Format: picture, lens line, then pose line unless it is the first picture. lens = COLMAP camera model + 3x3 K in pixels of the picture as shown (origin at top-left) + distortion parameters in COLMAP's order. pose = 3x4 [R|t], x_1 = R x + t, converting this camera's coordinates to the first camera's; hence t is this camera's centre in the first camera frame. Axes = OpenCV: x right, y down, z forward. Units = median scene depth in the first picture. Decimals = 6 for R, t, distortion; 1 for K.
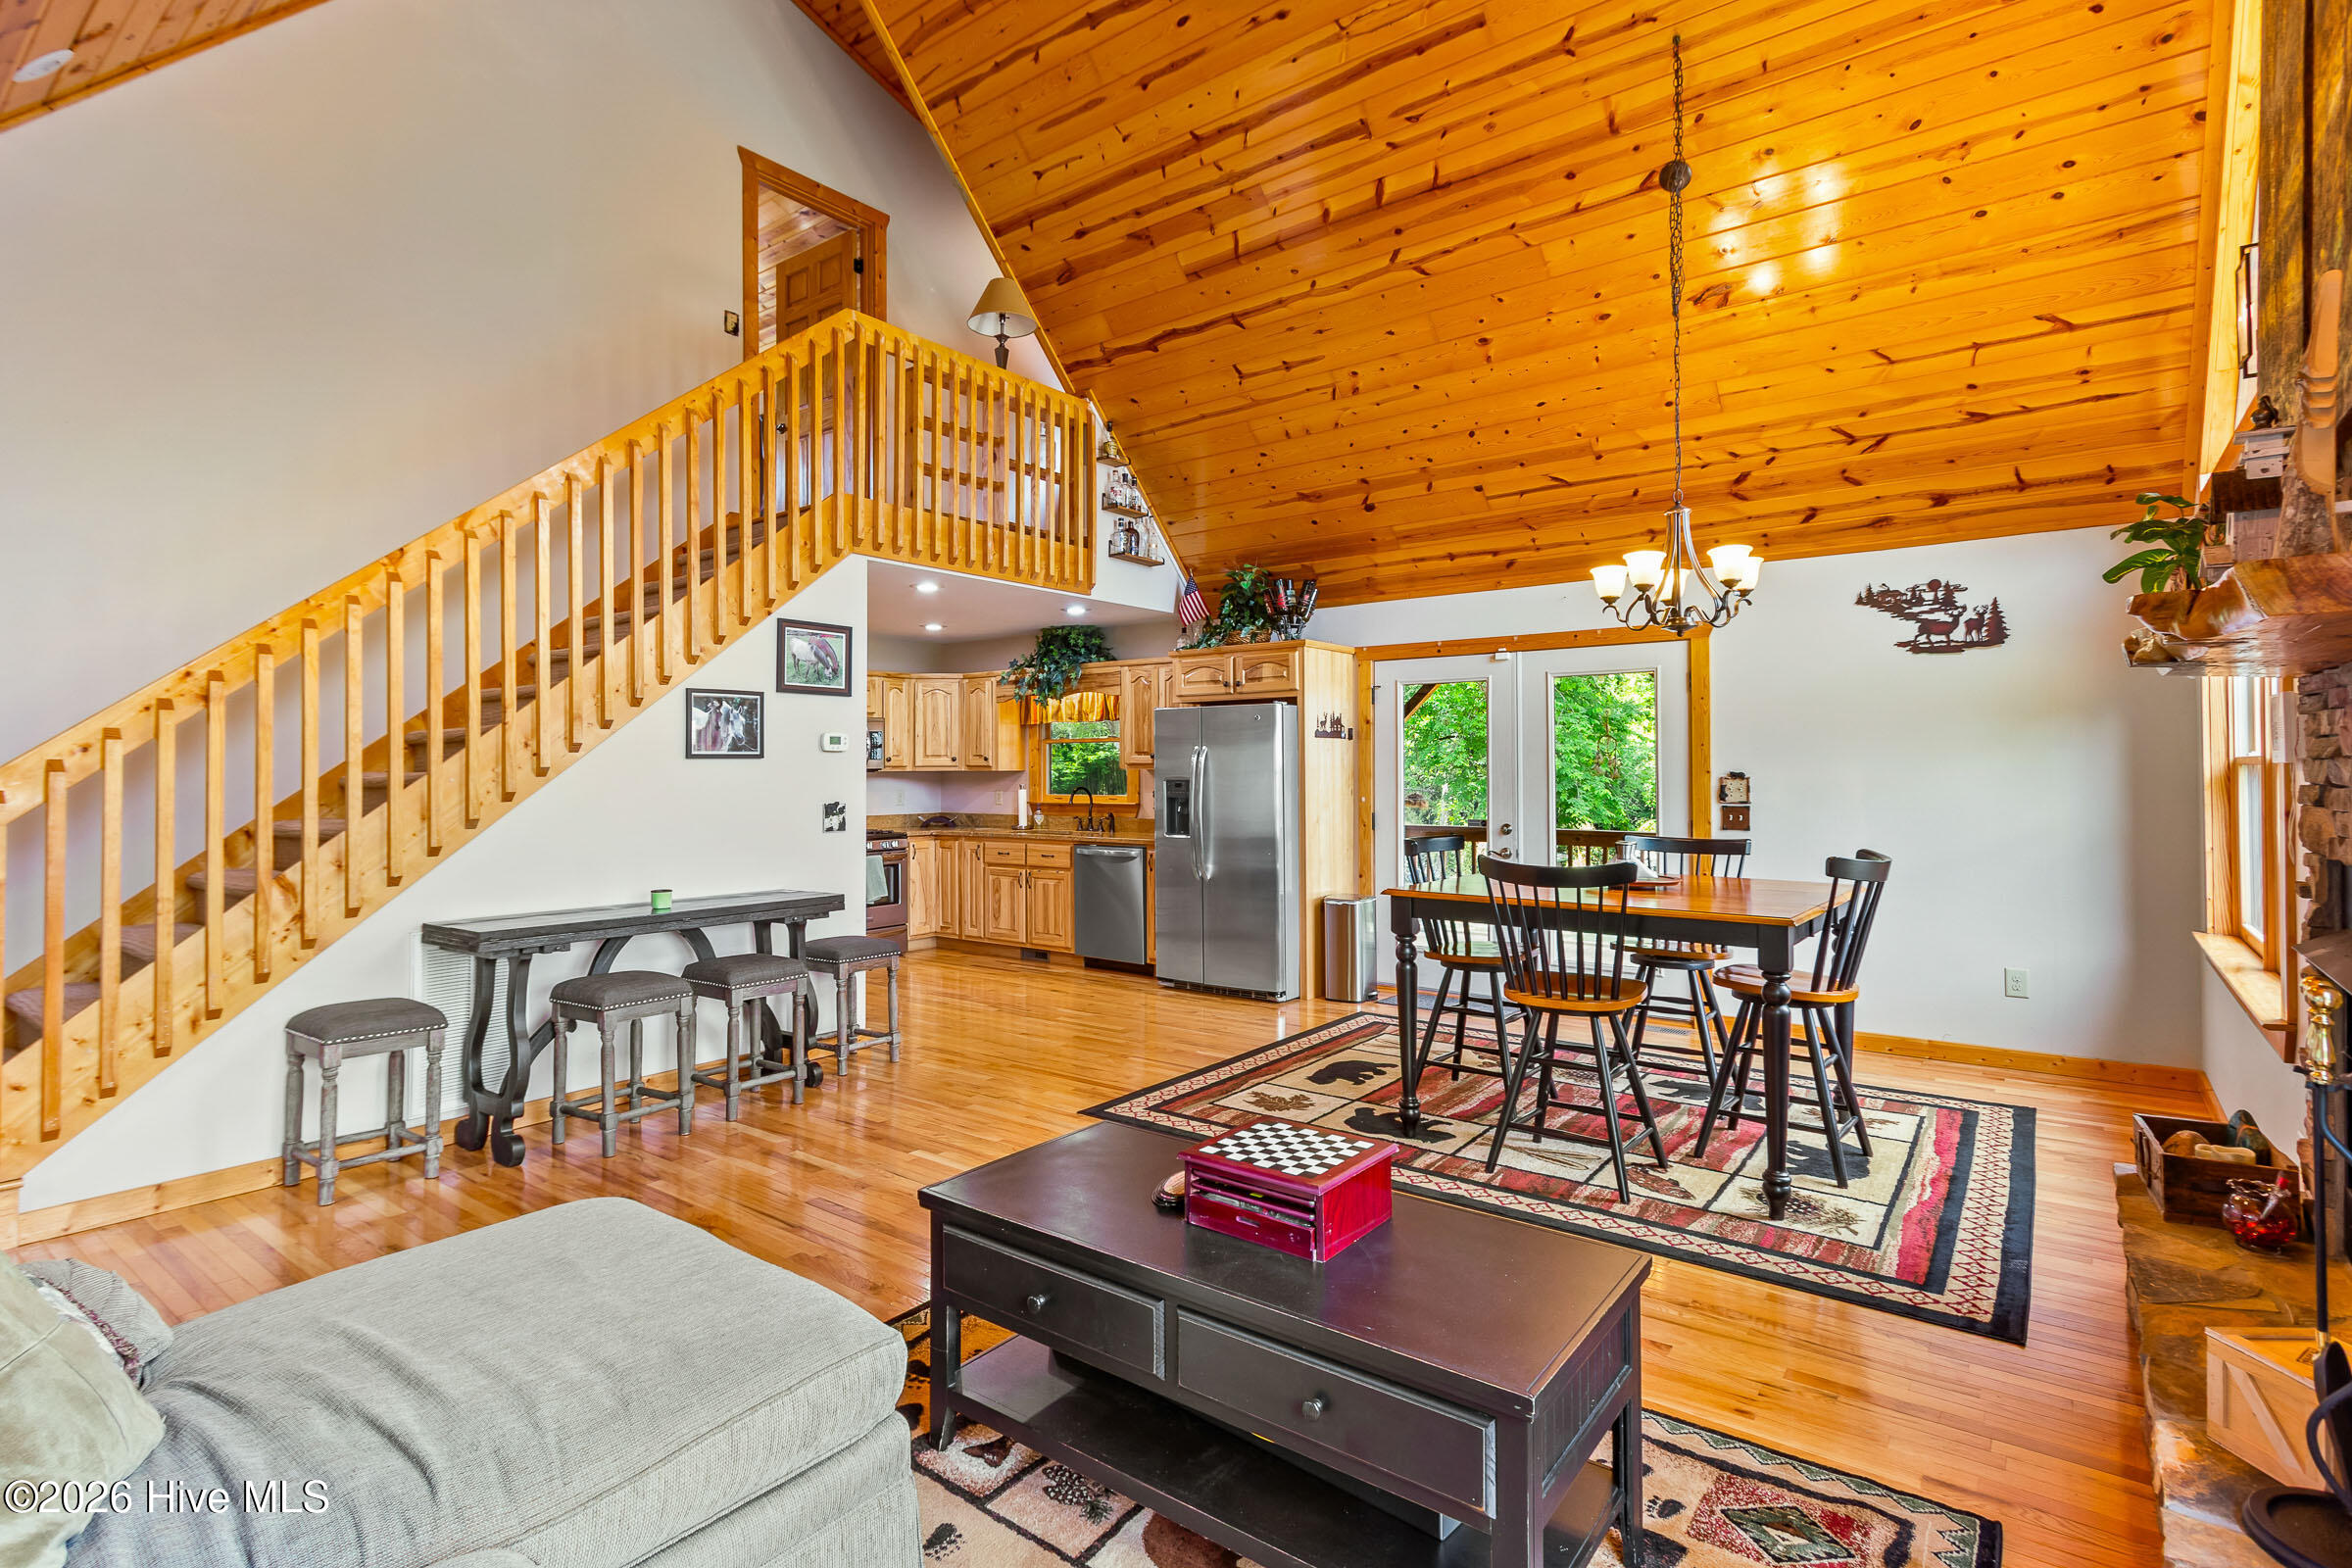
lens RADIAL K [[1143.3, 0, 1122.6], [0, 1143.3, 755.9], [0, 0, 1]] dist [-0.000604, 0.000168]
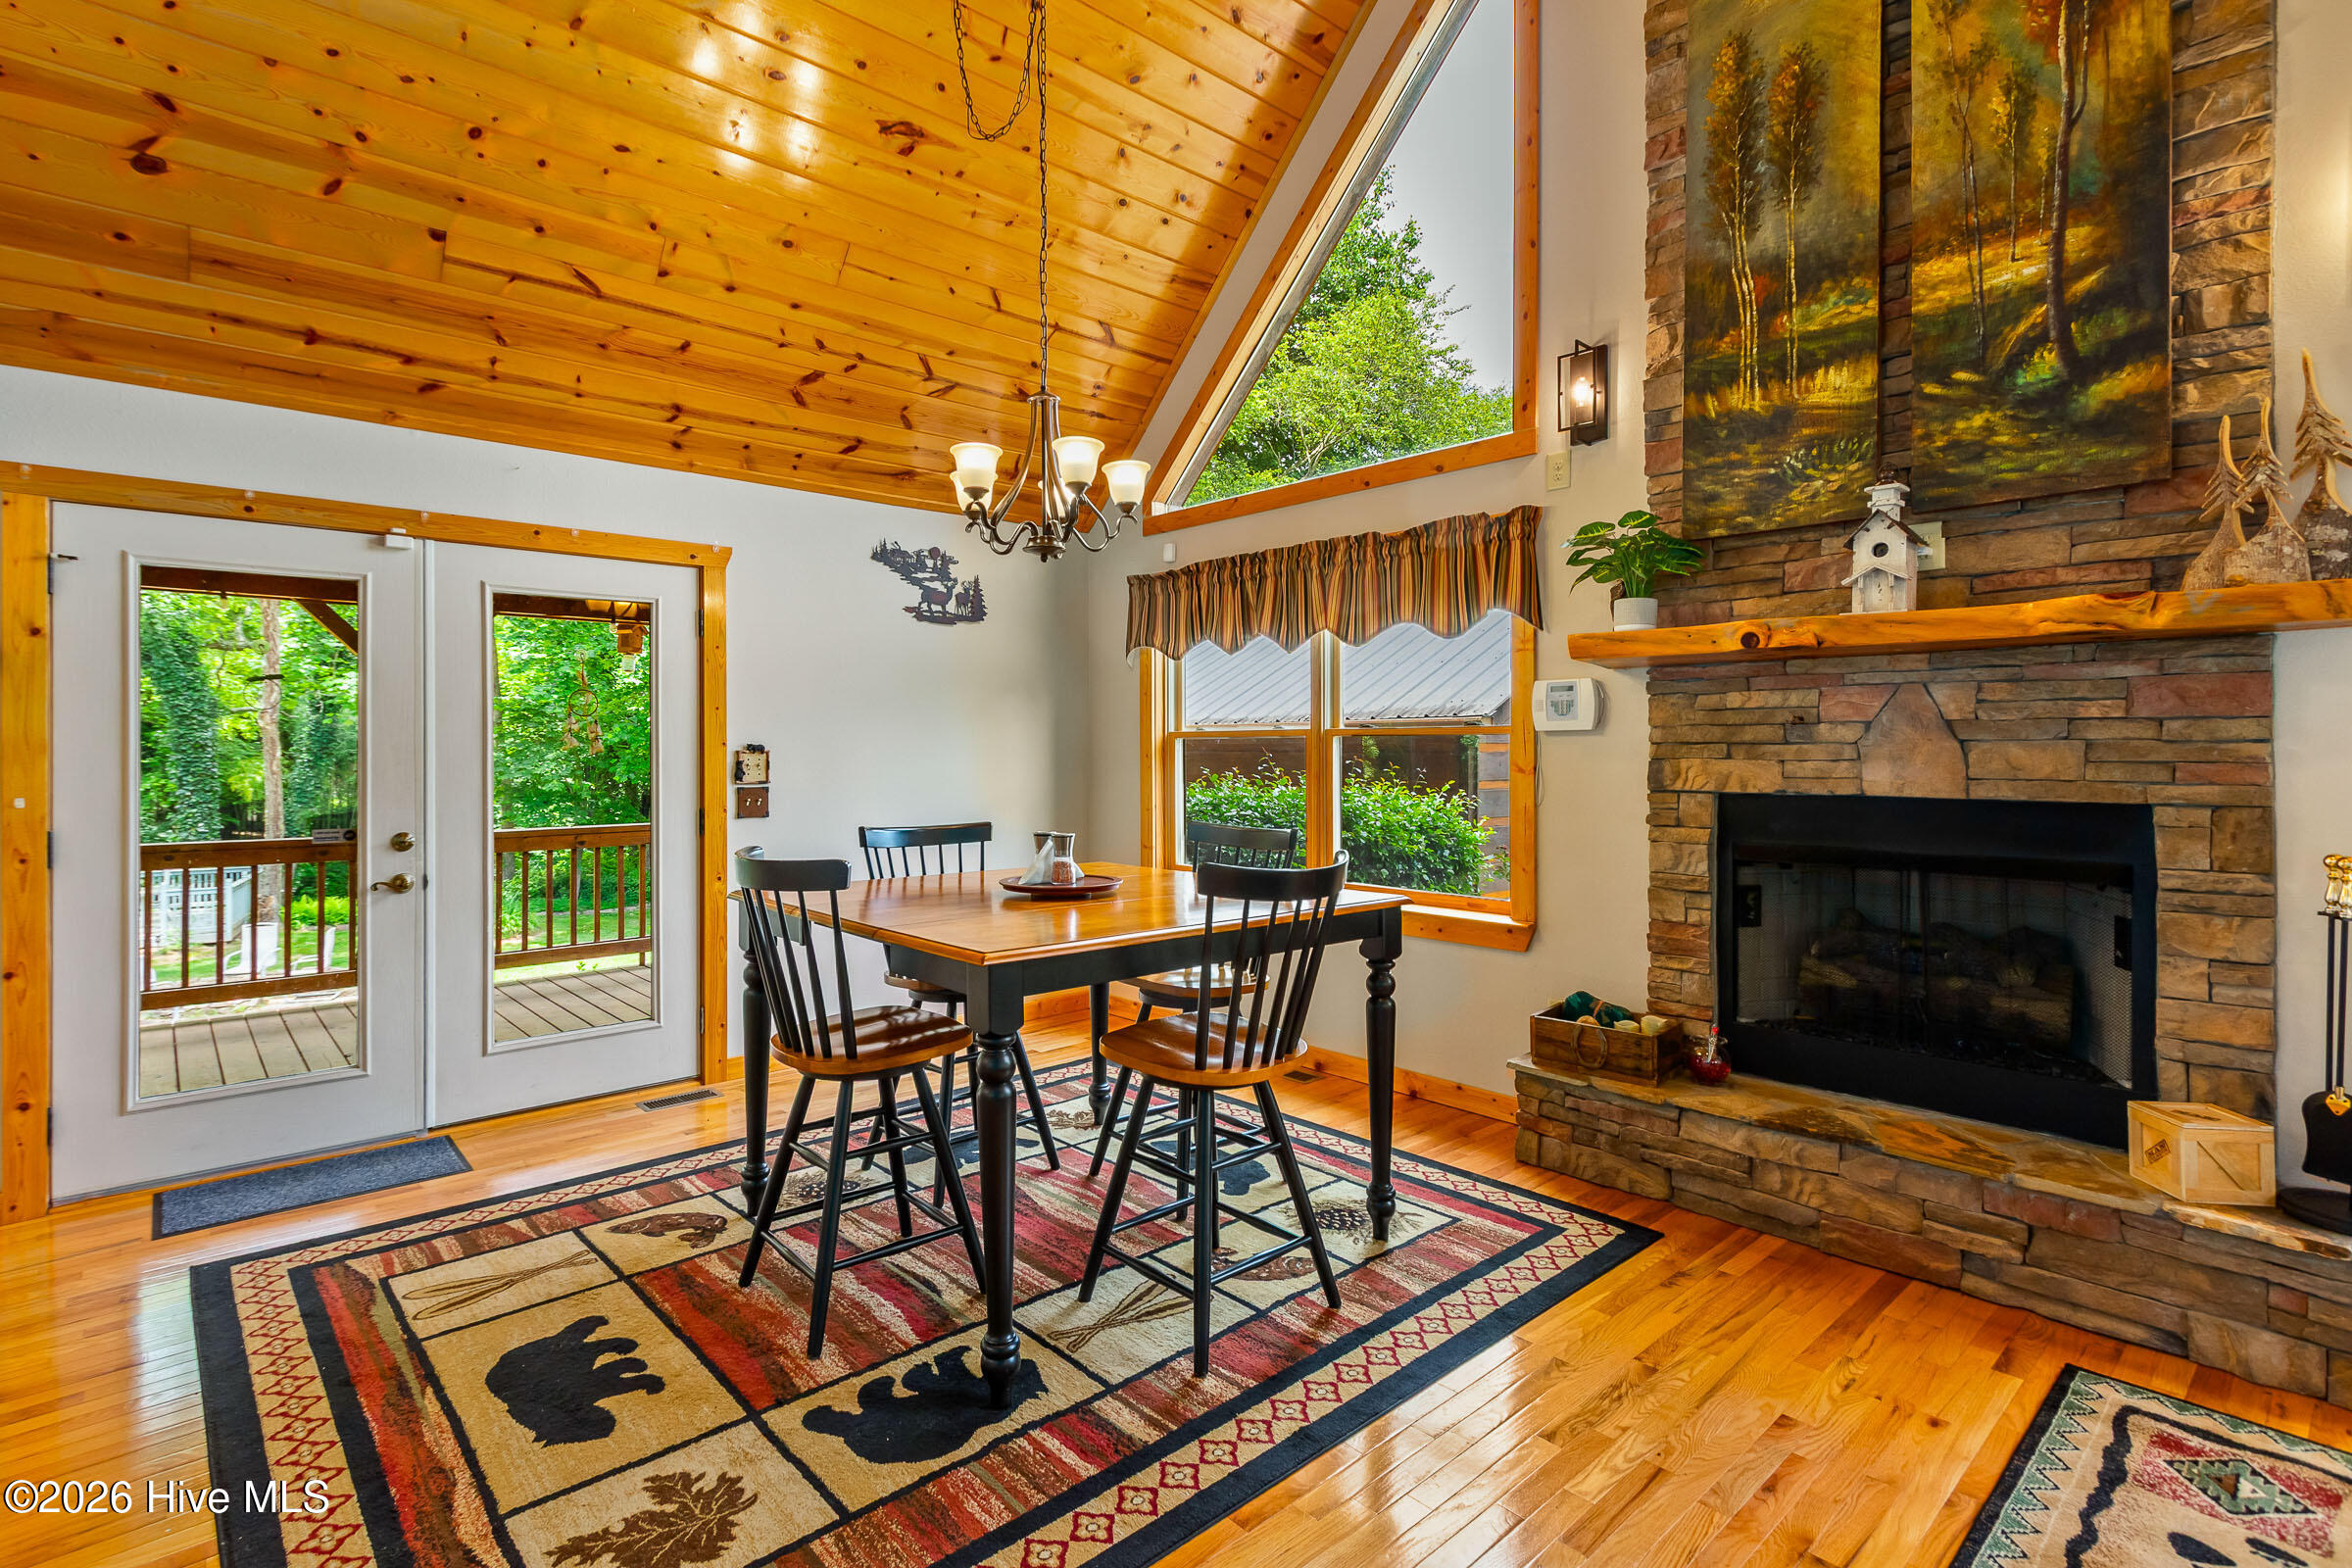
lens RADIAL K [[1126.1, 0, 1137.9], [0, 1126.1, 750.2], [0, 0, 1]] dist [0.010593, -0.006216]
pose [[0.166662, 0.003618, 0.986007, -0.211868], [-0.008577, 0.999961, -0.002219, 0.019770], [-0.985977, -0.008087, 0.166687, 0.683684]]
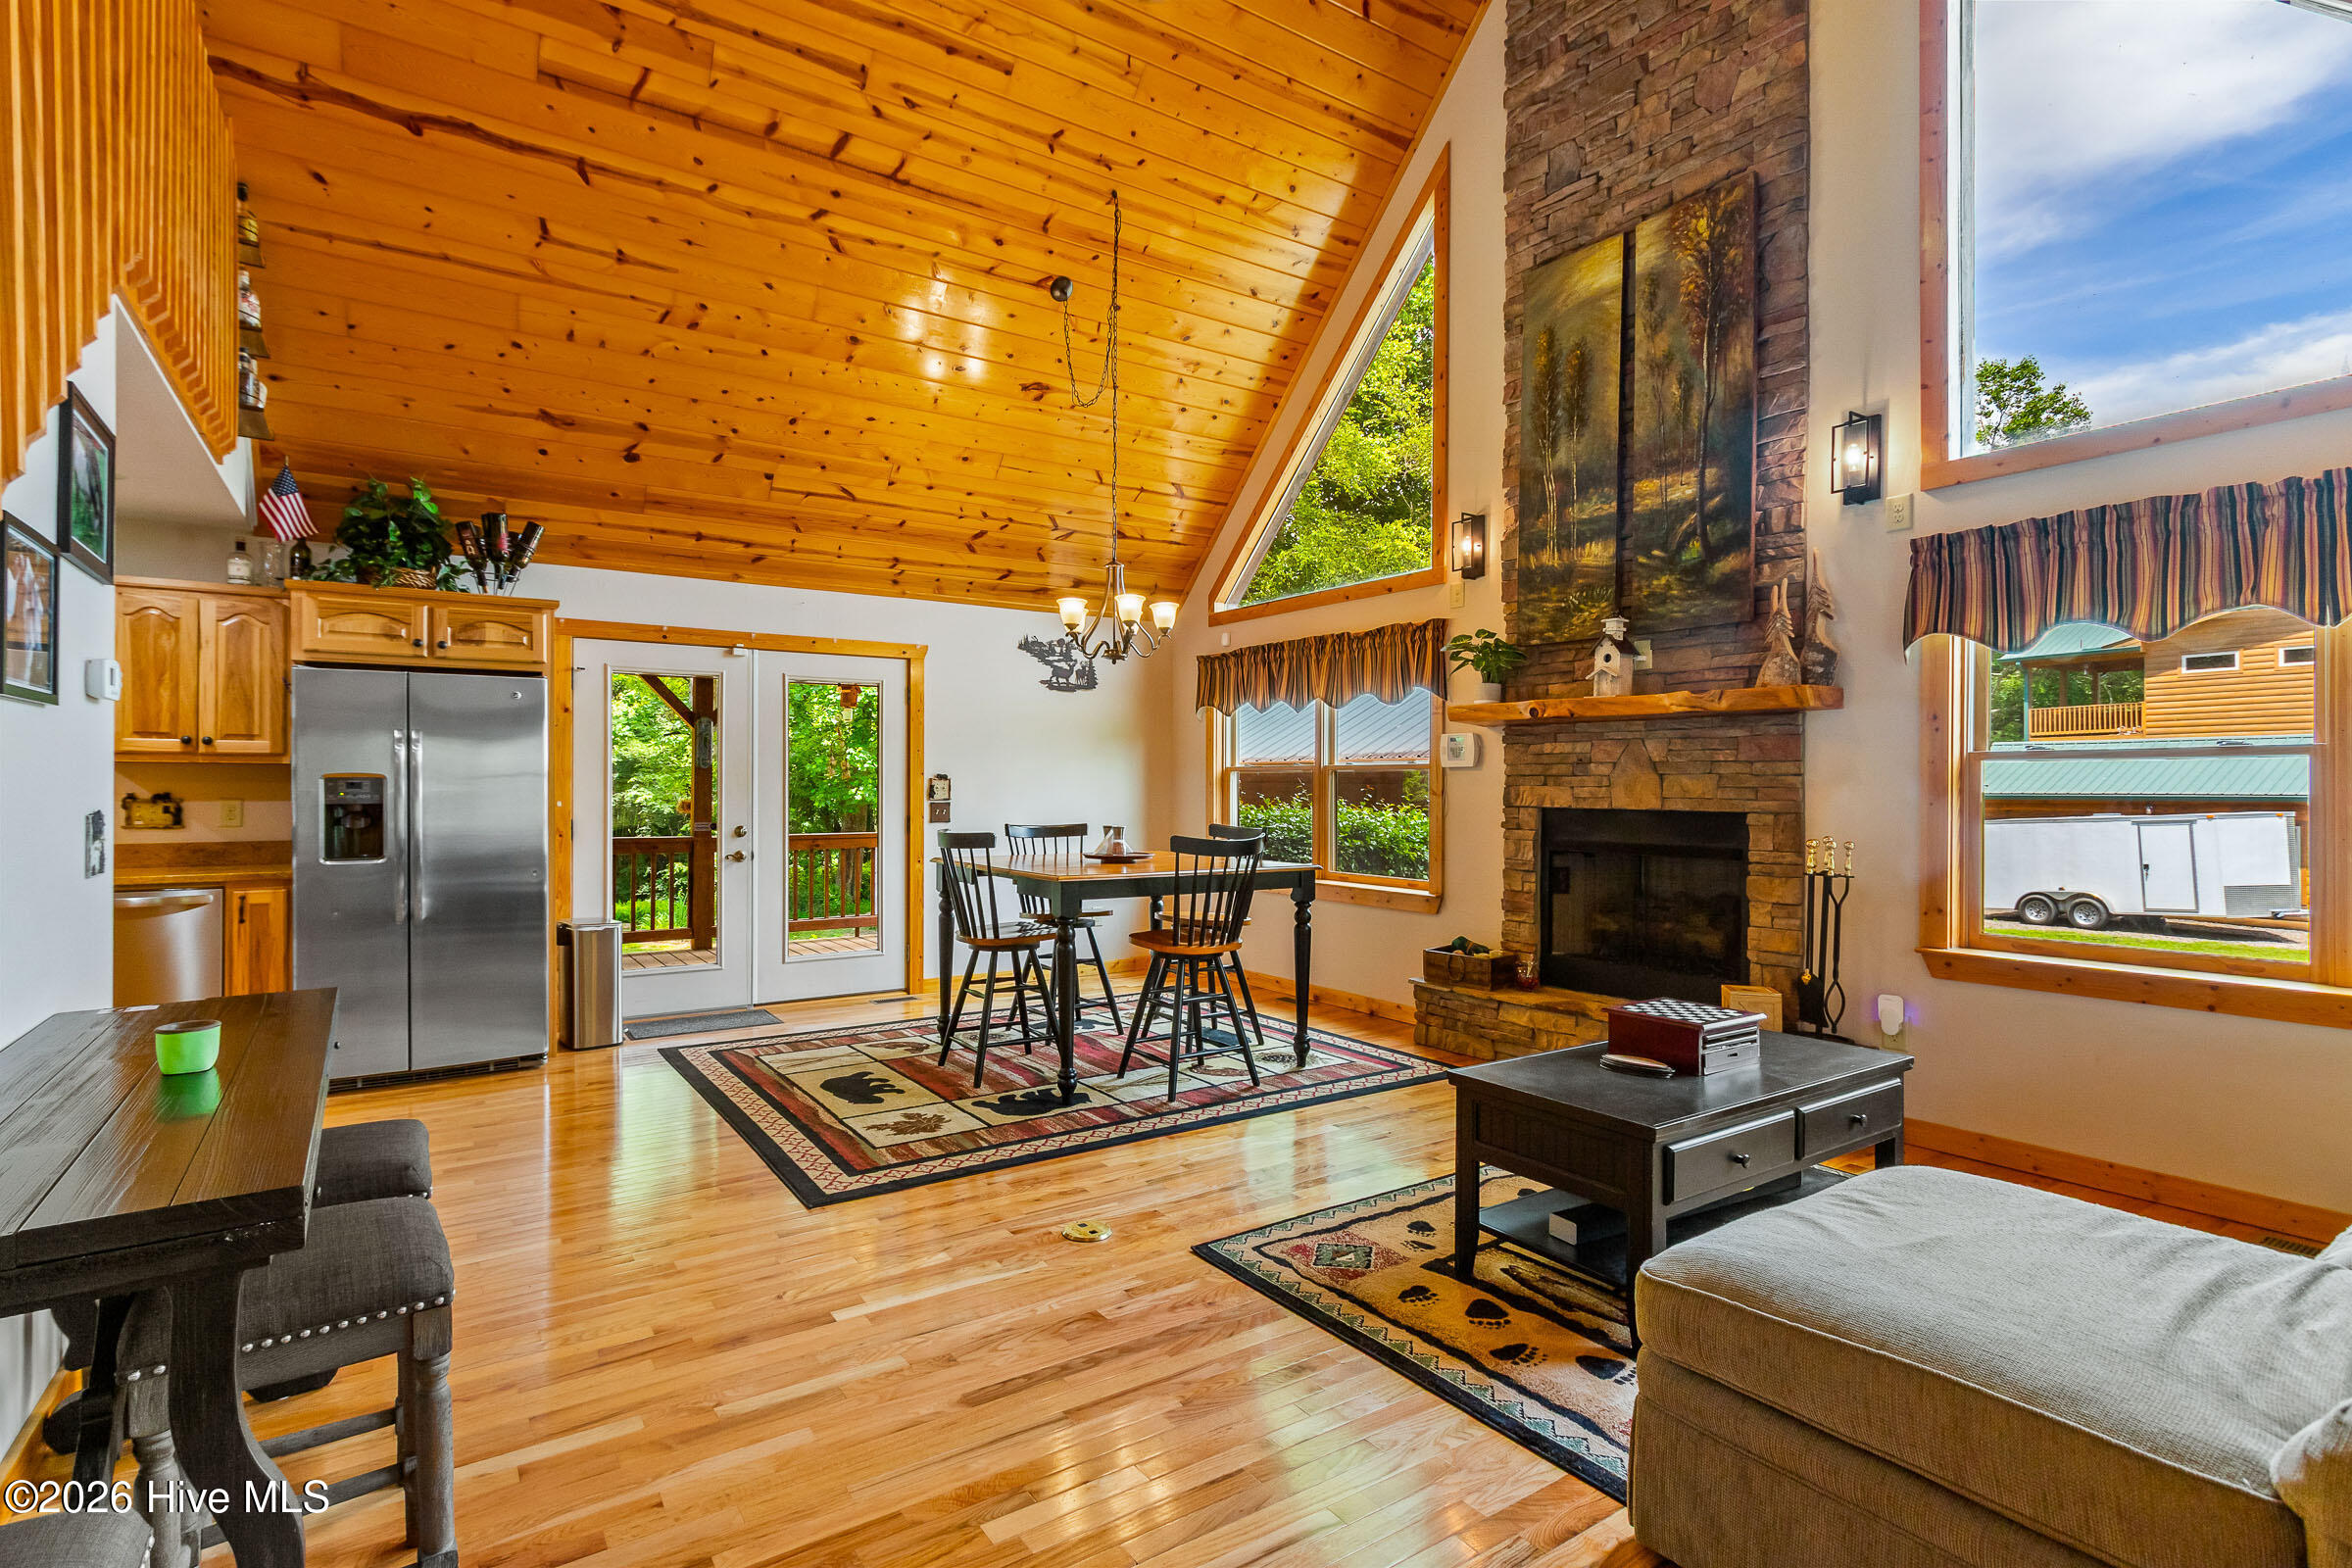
lens RADIAL K [[1124.8, 0, 1129.4], [0, 1124.8, 787.0], [0, 0, 1]] dist [0.010129, -0.000276]
pose [[0.311683, 0.002683, 0.950182, -0.593659], [-0.014820, 0.999888, 0.002038, 0.025044], [-0.950071, -0.014717, 0.311688, 0.497368]]
